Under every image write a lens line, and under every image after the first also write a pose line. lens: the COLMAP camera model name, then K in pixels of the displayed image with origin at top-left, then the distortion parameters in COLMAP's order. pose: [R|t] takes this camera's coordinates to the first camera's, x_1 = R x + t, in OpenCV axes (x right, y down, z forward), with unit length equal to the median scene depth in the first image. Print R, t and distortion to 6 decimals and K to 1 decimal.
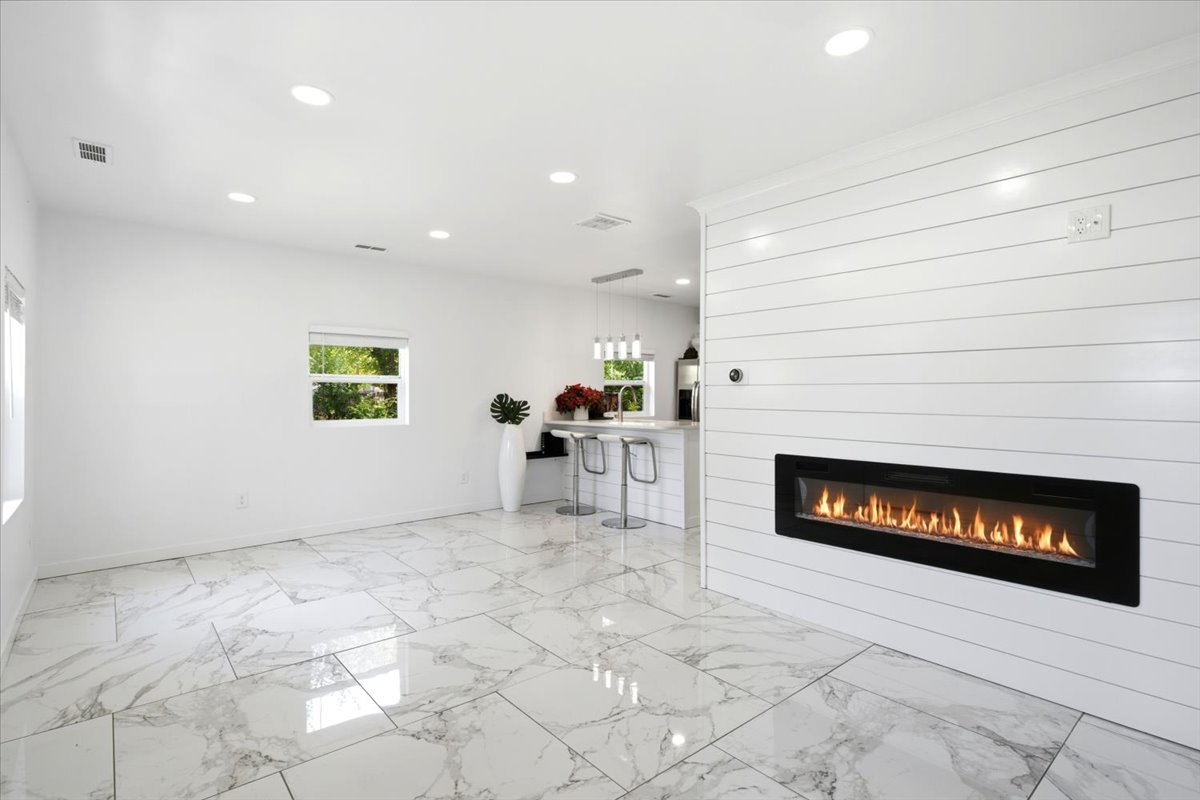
lens RADIAL K [[580.3, 0, 593.6], [0, 580.3, 393.8], [0, 0, 1]] dist [0.001766, 0.000636]
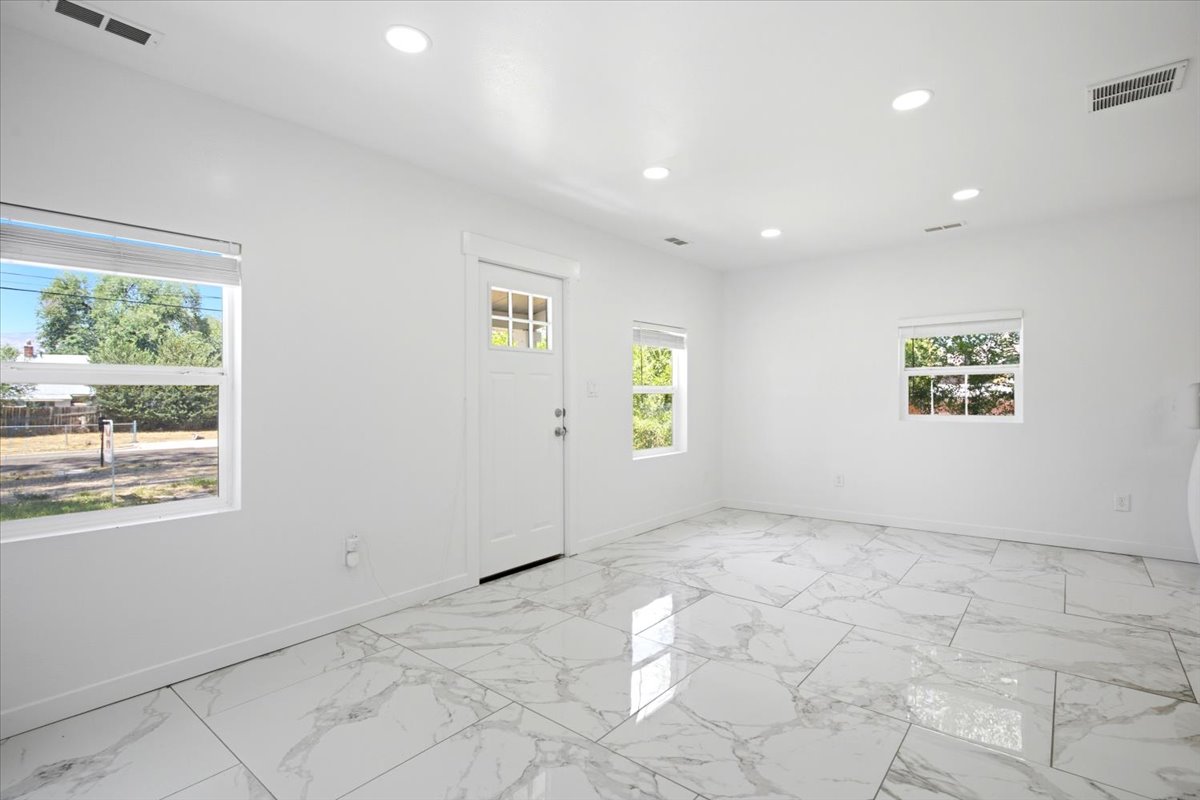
lens RADIAL K [[573.7, 0, 600.0], [0, 573.7, 400.0], [0, 0, 1]] dist [0.002003, -0.000369]
pose [[0.183930, 0.002222, -0.982937, 0.561168], [0.008314, 0.999958, 0.003816, 0.017991], [0.982904, -0.008874, 0.183903, 0.406807]]
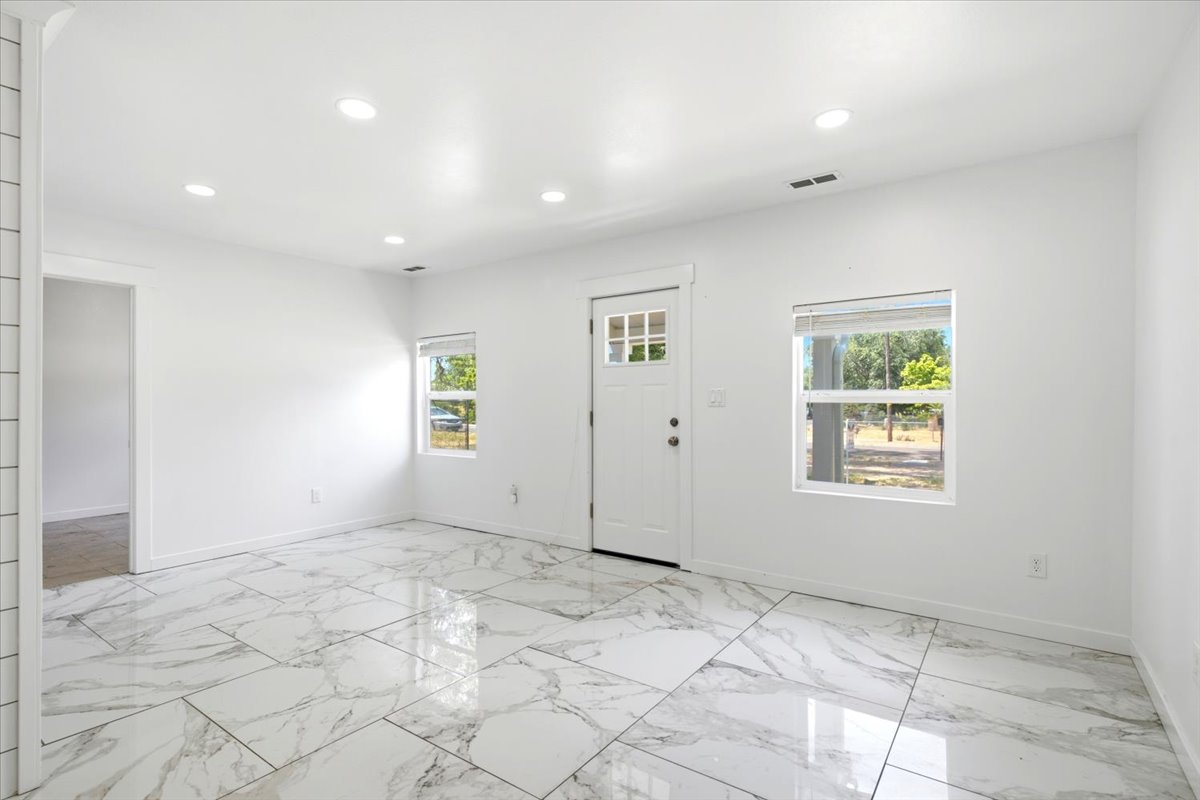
lens RADIAL K [[578.7, 0, 600.2], [0, 578.7, 403.8], [0, 0, 1]] dist [-0.001535, -0.000304]
pose [[-0.969112, -0.001440, -0.246616, -0.156662], [-0.001510, 0.999999, 0.000096, 0.010014], [0.246615, 0.000465, -0.969113, 1.635076]]
